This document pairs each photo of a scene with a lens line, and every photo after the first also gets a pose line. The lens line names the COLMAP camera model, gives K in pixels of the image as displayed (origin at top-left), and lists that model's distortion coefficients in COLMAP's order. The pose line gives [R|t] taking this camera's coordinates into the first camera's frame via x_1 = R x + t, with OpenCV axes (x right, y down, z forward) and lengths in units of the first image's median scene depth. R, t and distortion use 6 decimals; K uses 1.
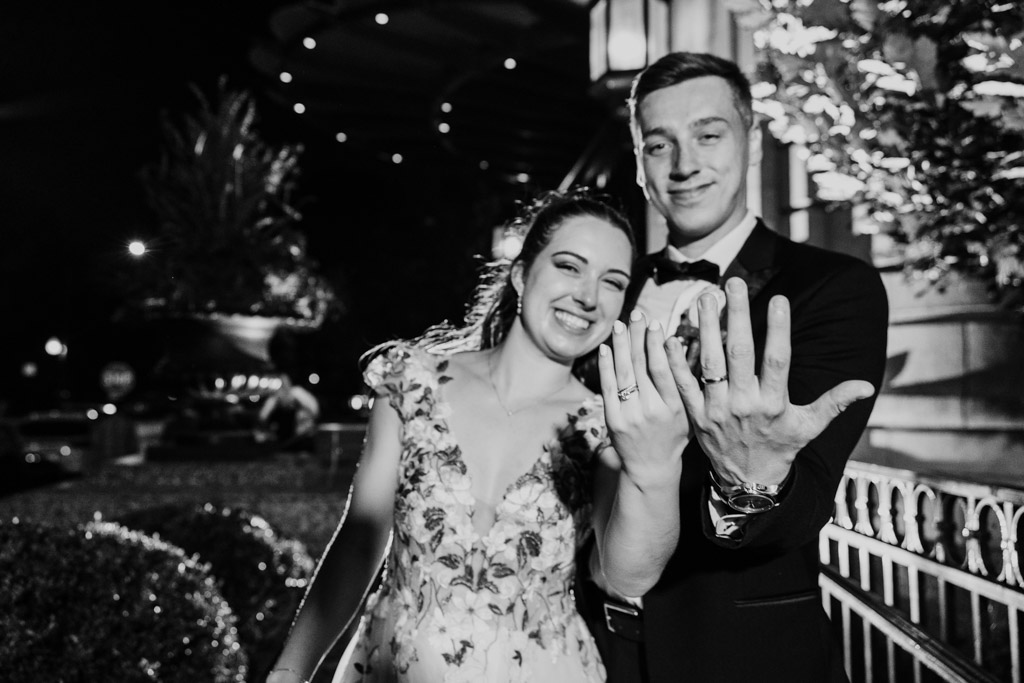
lens RADIAL K [[804.8, 0, 511.5], [0, 804.8, 338.1], [0, 0, 1]] dist [0.057773, 0.001528]
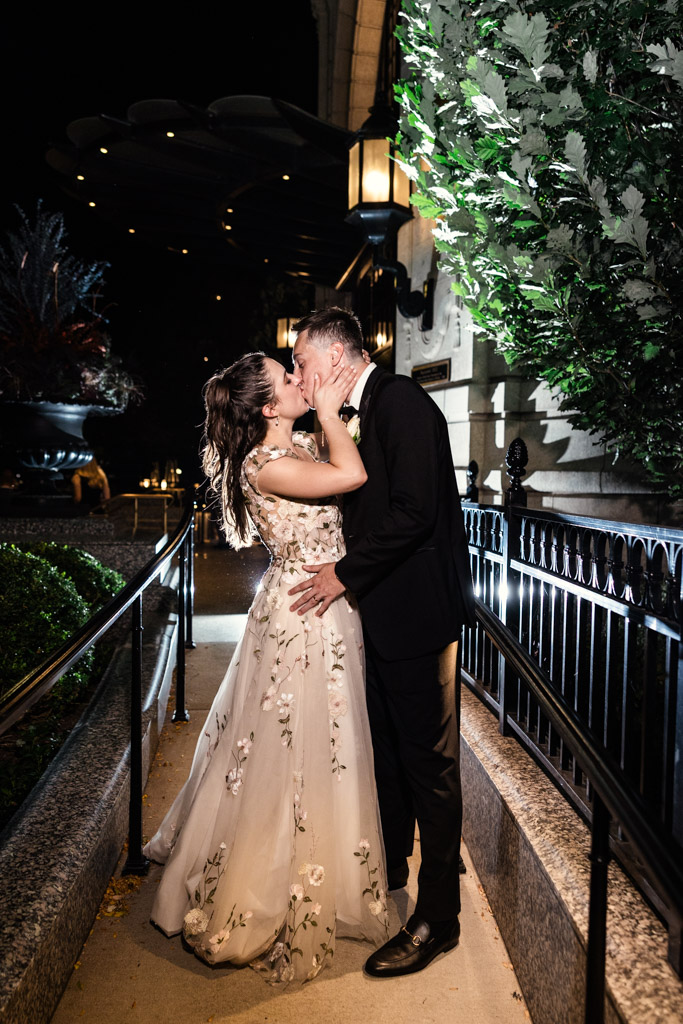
lens RADIAL K [[804.8, 0, 343.6], [0, 804.8, 515.1], [0, 0, 1]] dist [0.057773, 0.001528]
pose [[0.998534, 0.007680, 0.053572, 0.035590], [-0.013780, 0.993334, 0.114443, -0.004160], [-0.052336, -0.115014, 0.991984, -0.283144]]
